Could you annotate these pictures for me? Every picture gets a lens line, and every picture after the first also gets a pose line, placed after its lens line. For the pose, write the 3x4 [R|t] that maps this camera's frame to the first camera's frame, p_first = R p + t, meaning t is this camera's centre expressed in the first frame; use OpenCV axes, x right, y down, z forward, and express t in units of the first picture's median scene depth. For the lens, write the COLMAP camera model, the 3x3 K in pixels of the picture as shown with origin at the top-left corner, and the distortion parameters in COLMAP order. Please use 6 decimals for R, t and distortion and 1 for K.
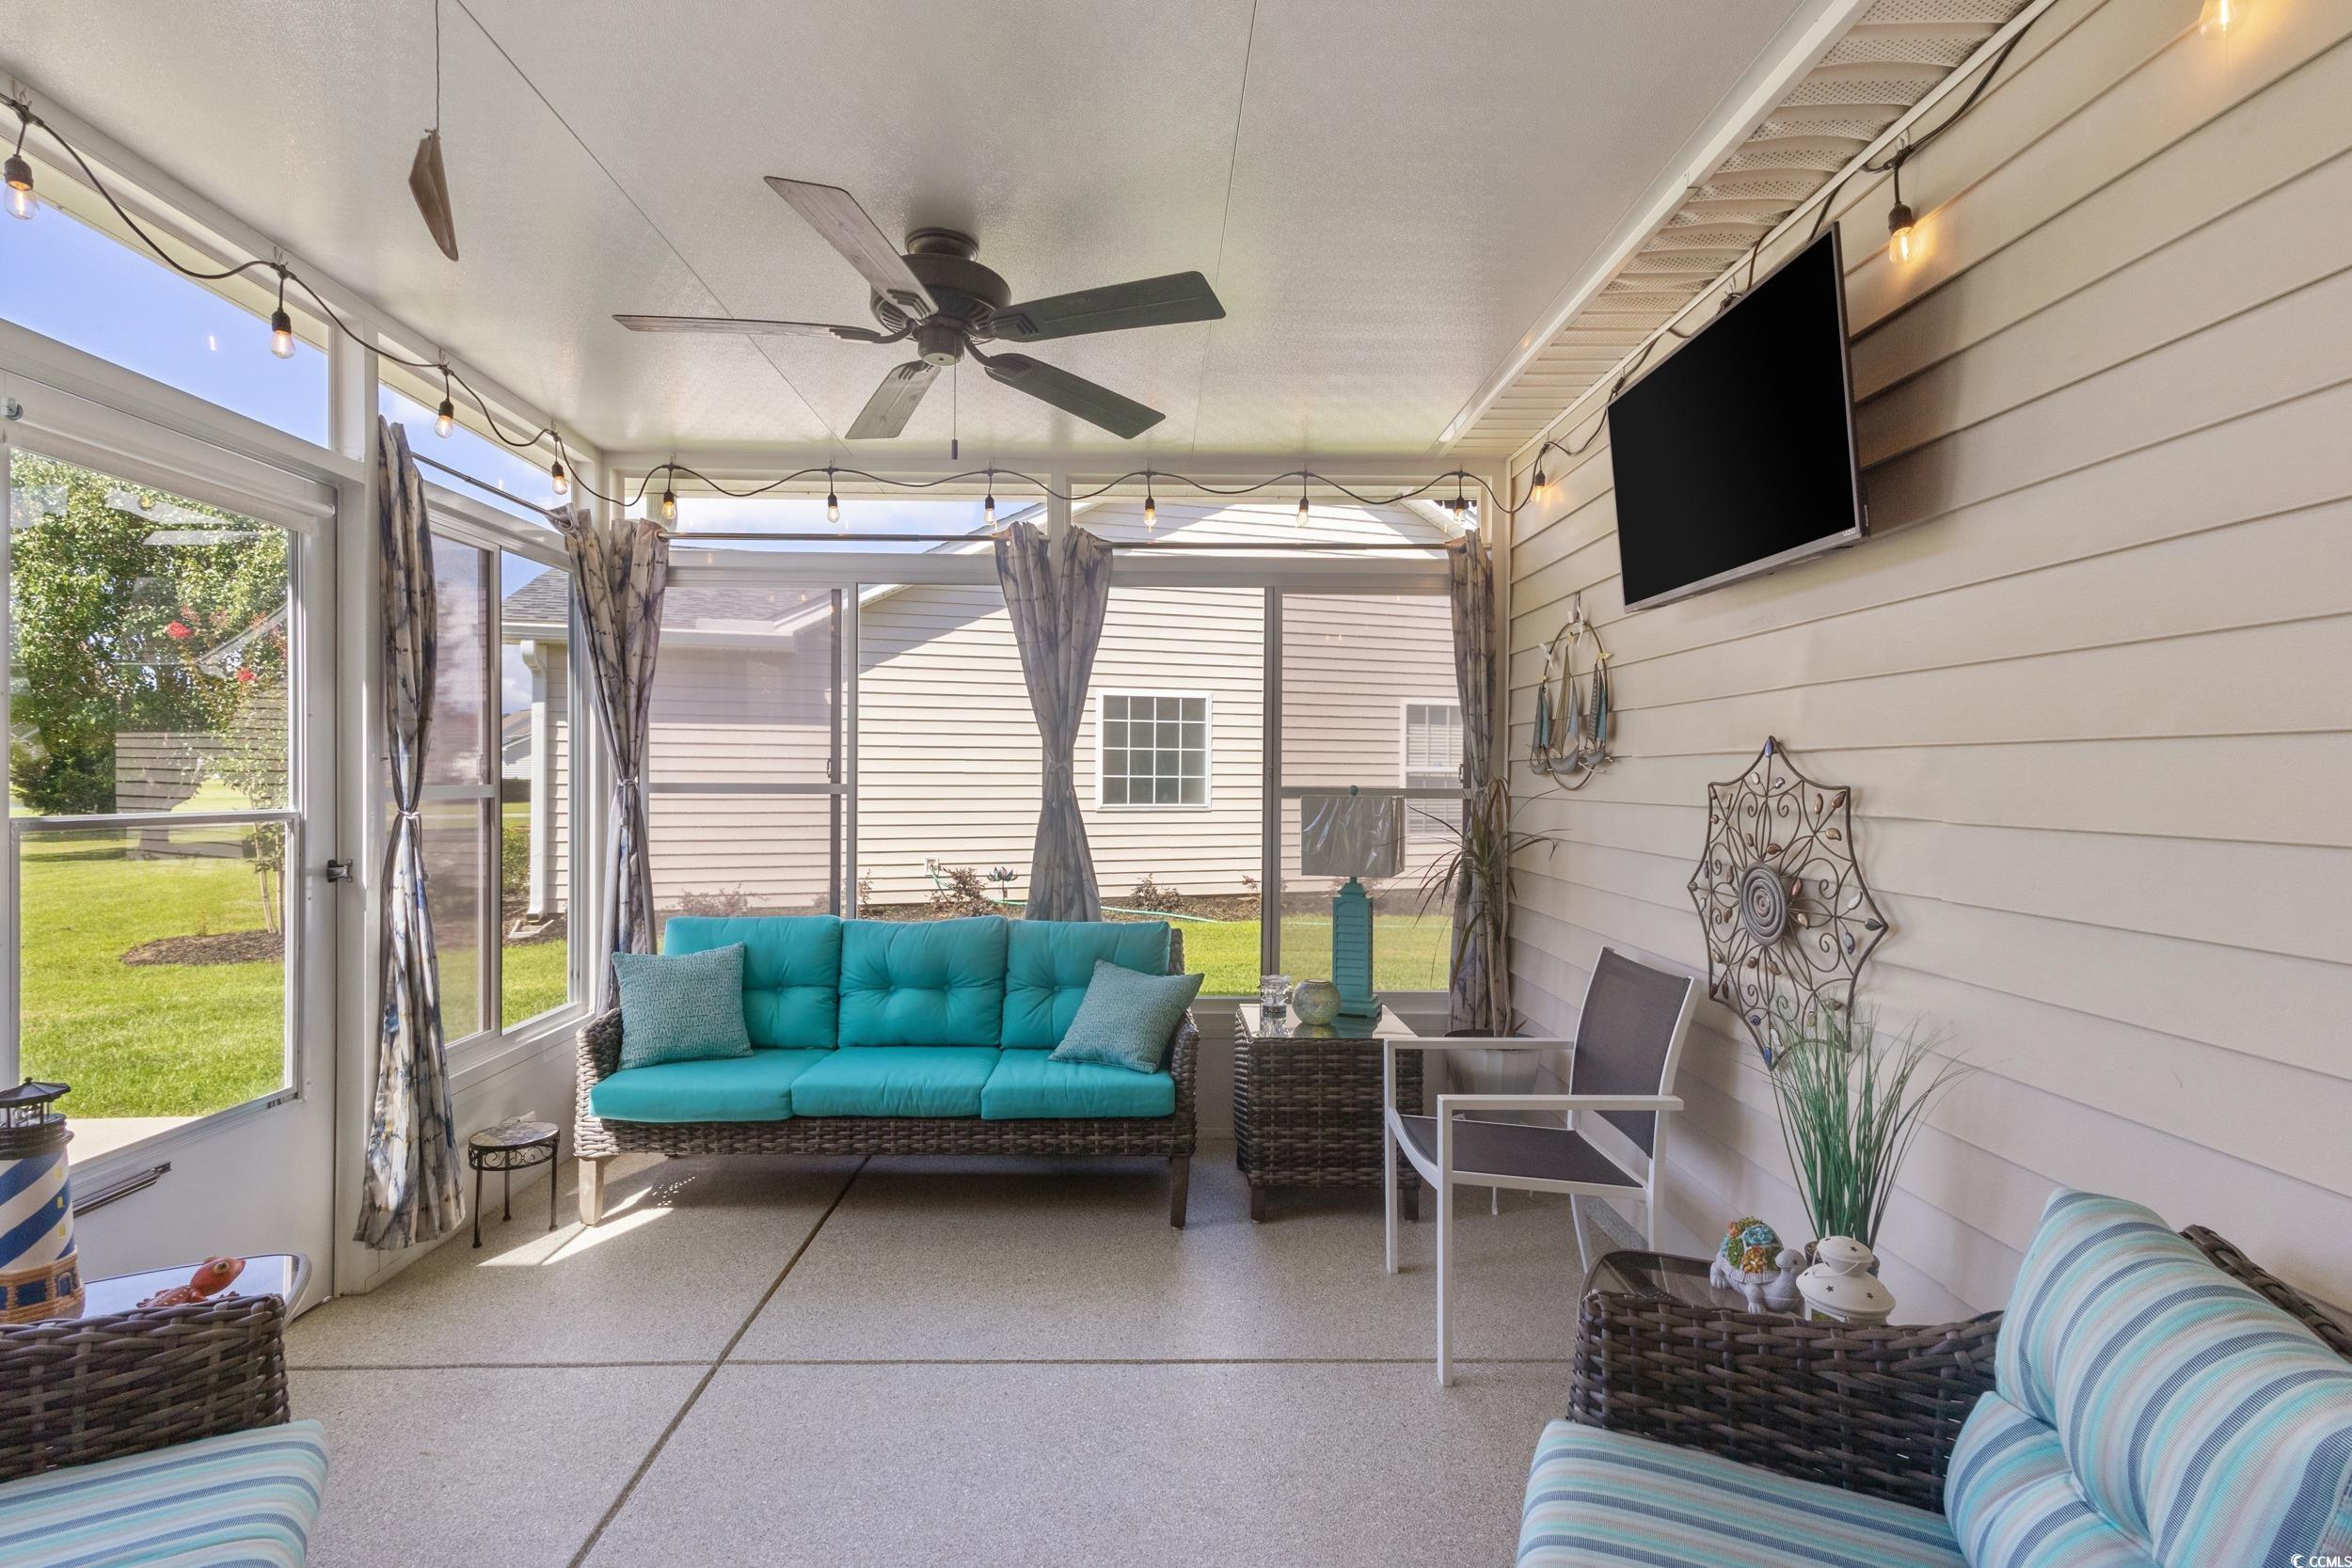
lens RADIAL K [[1107.4, 0, 1186.8], [0, 1107.4, 777.5], [0, 0, 1]] dist [0.014892, -0.003391]
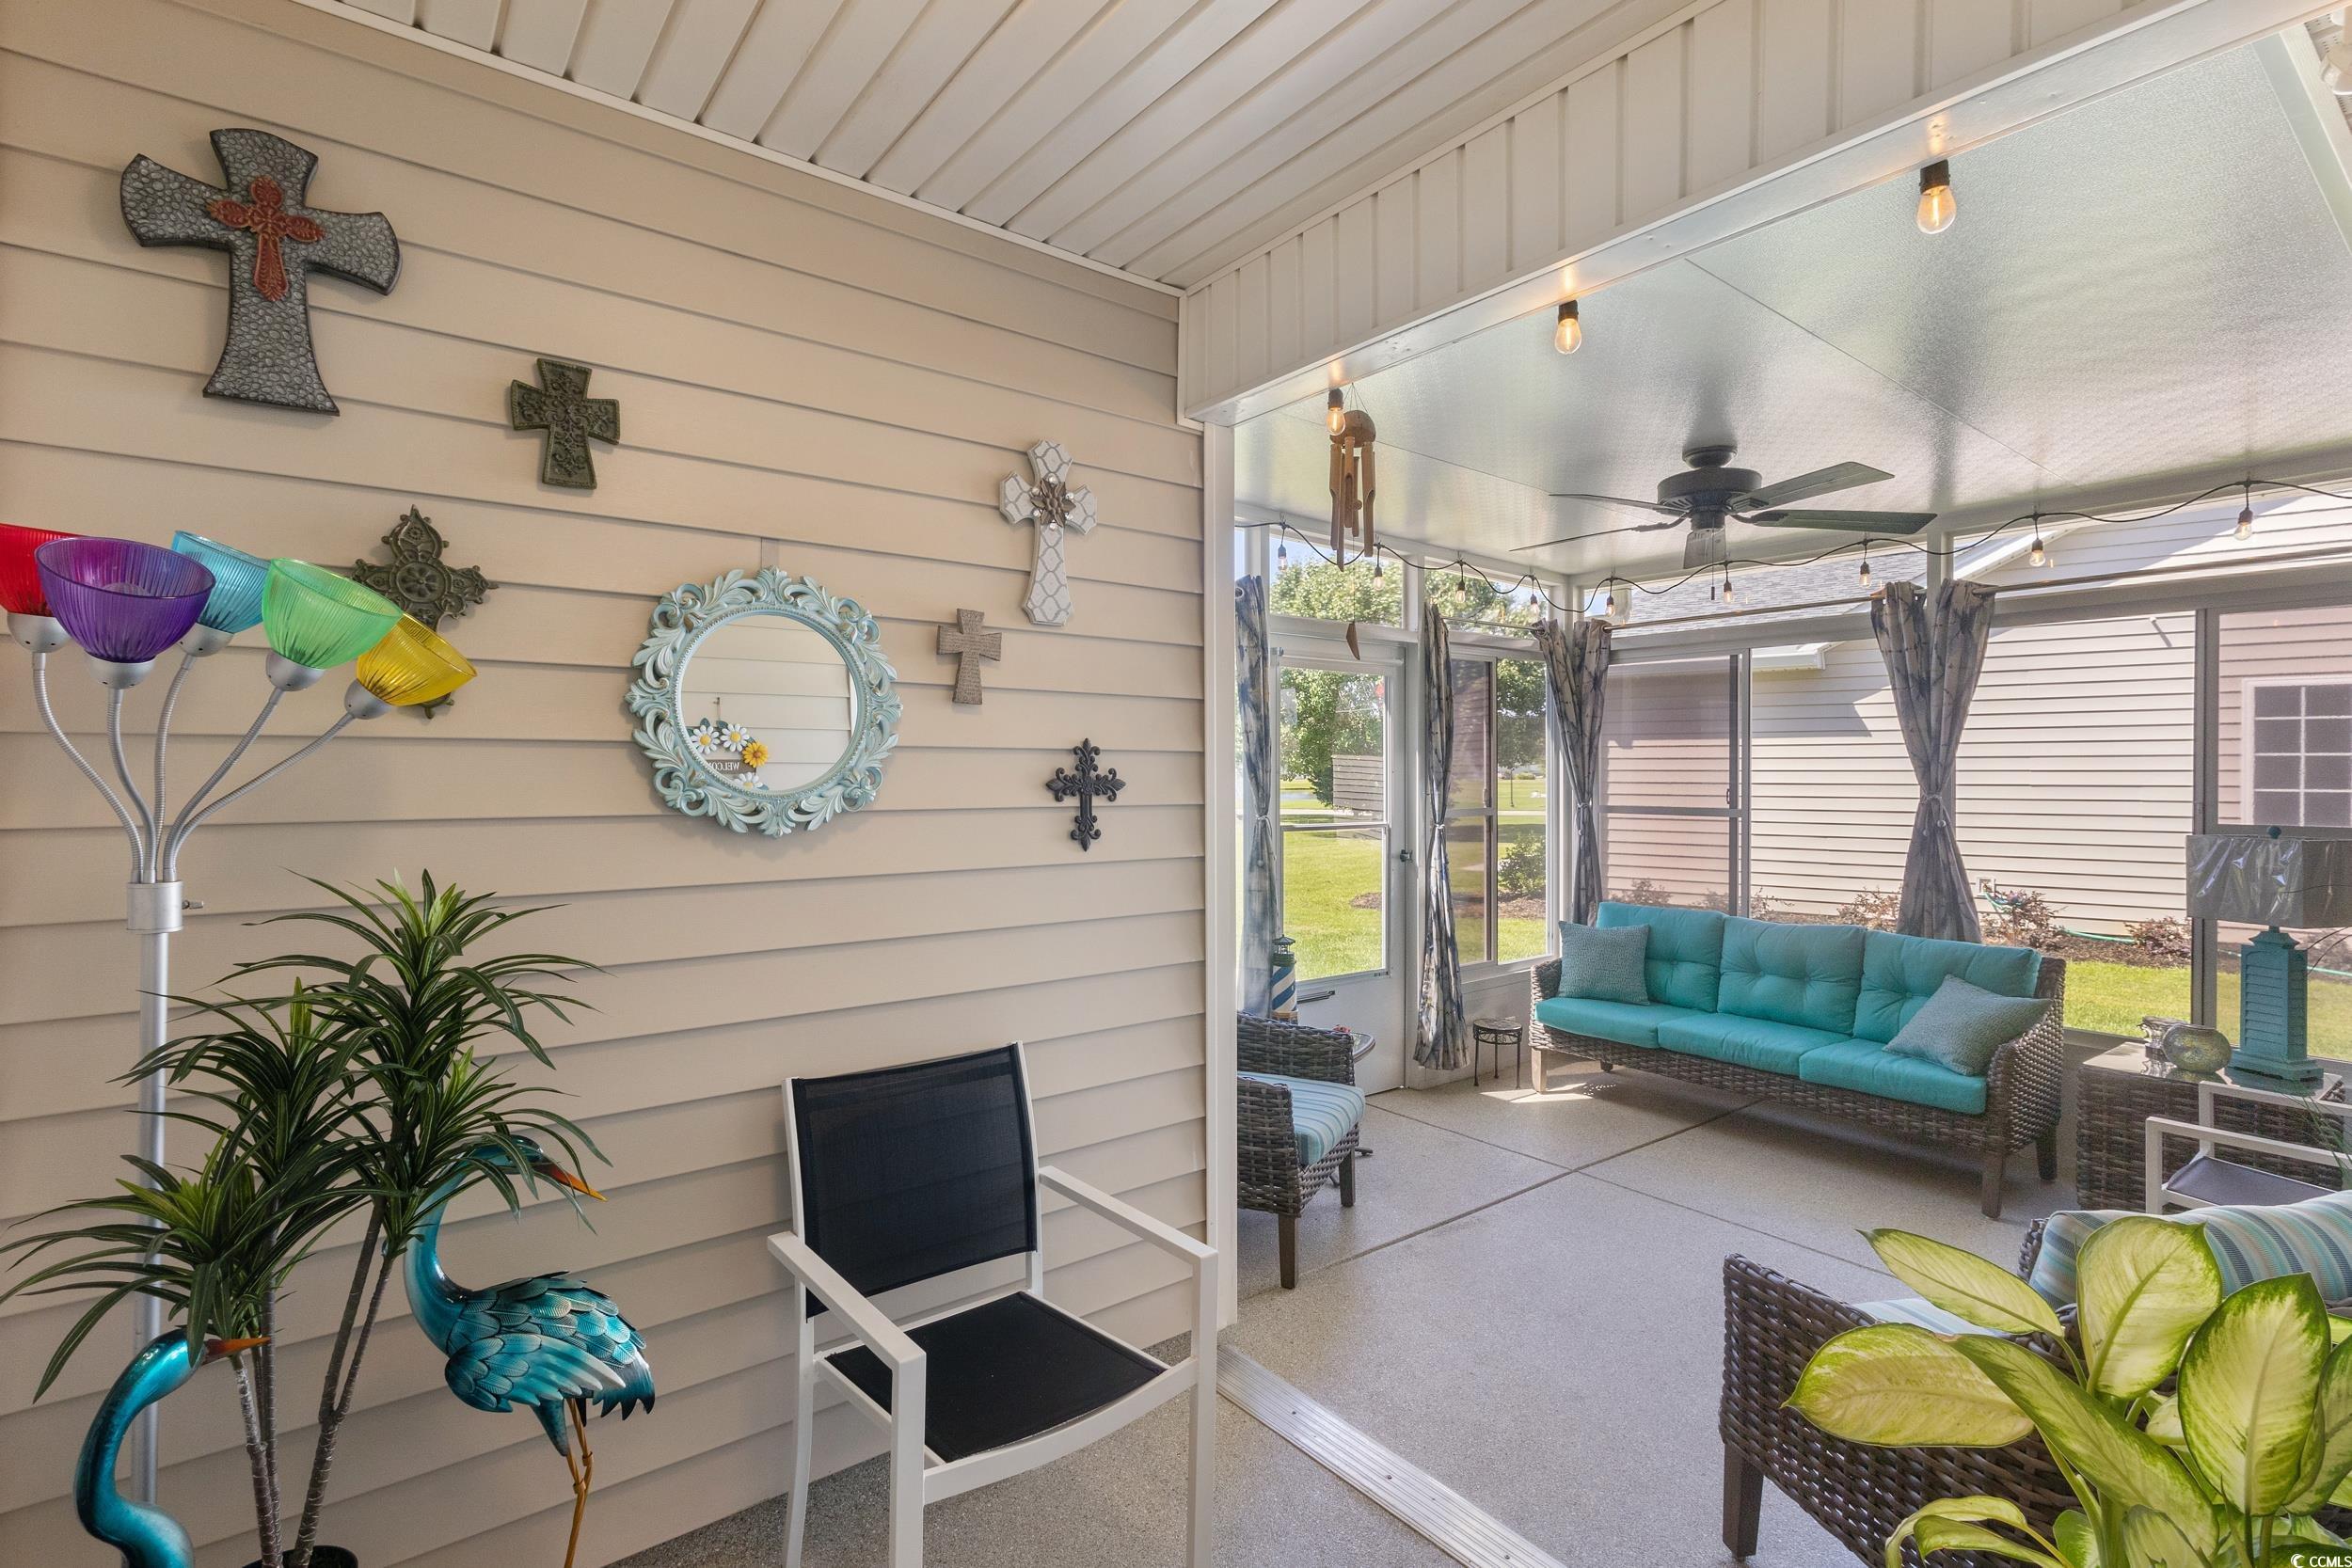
lens RADIAL K [[1098.3, 0, 1172.2], [0, 1098.3, 779.6], [0, 0, 1]] dist [0.009024, 0.001178]
pose [[0.592603, 0.000721, -0.805494, 0.361392], [0.000424, 0.999999, 0.001208, -0.034178], [0.805495, -0.001057, 0.592602, -0.294461]]
